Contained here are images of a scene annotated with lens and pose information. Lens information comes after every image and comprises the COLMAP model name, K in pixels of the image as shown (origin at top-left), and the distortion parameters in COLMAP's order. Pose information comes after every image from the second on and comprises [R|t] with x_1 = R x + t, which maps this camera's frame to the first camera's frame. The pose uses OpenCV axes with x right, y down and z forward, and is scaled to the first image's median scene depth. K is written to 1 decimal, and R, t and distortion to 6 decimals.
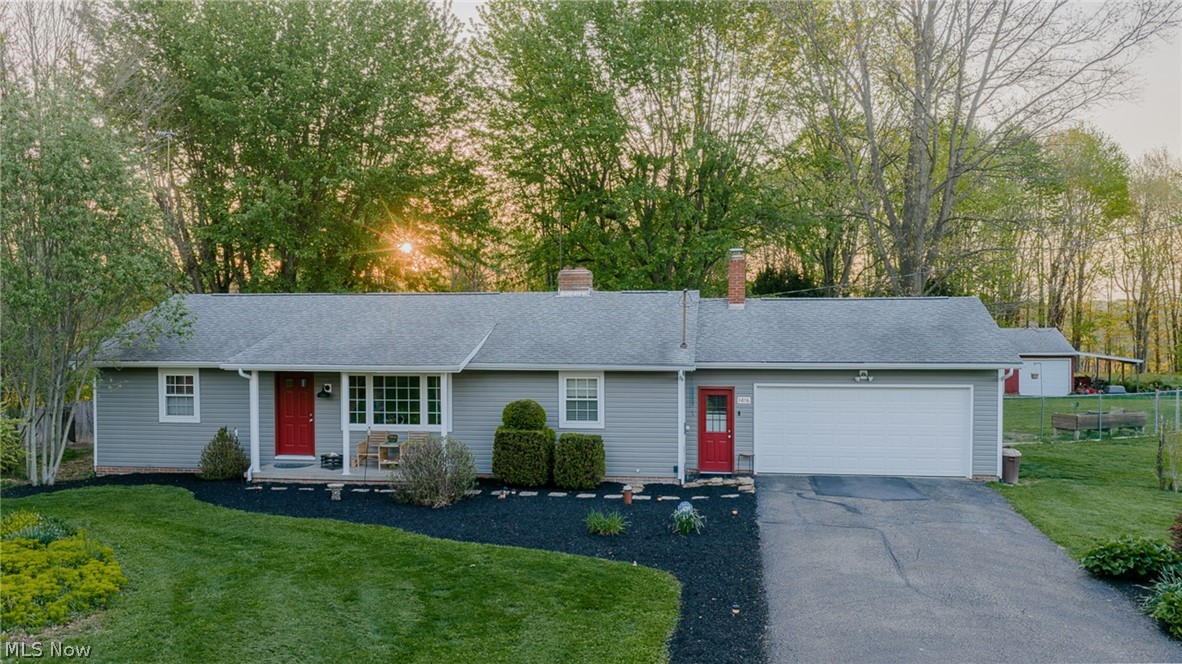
lens RADIAL K [[977.4, 0, 591.0], [0, 977.4, 332.0], [0, 0, 1]] dist [-0.008272, -0.010877]
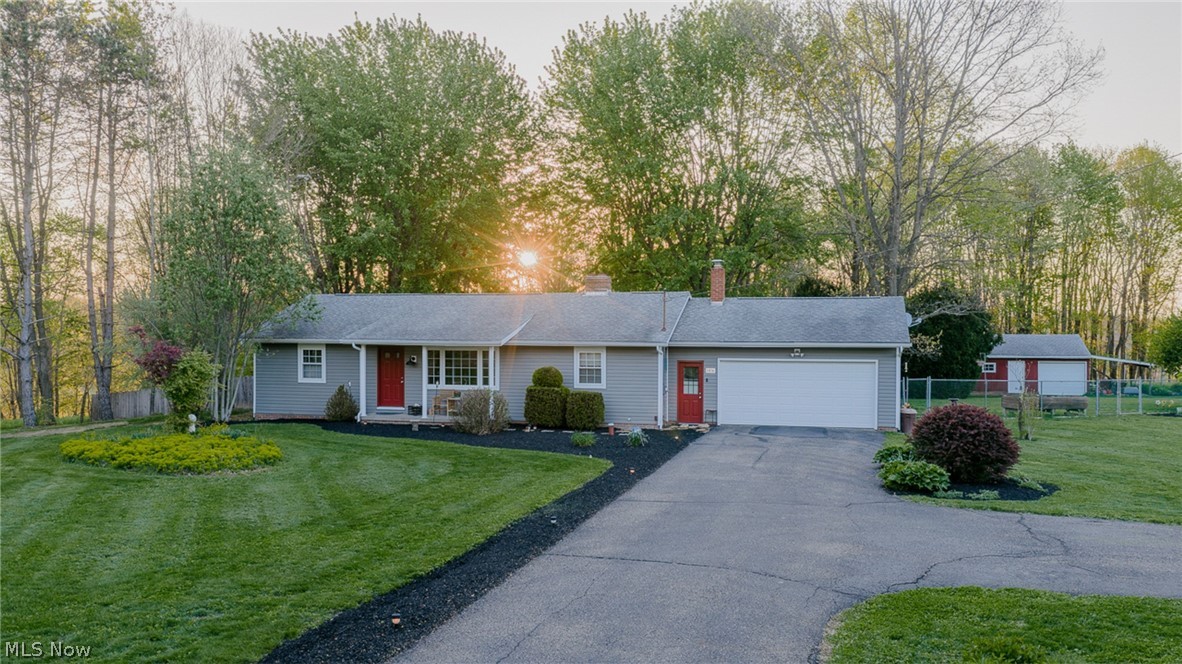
lens RADIAL K [[977.4, 0, 591.0], [0, 977.4, 332.0], [0, 0, 1]] dist [-0.008272, -0.010877]
pose [[0.993445, 0.006630, -0.114121, 0.145884], [-0.008609, 0.999821, -0.016852, 0.040388], [0.113988, 0.017723, 0.993324, -0.373065]]
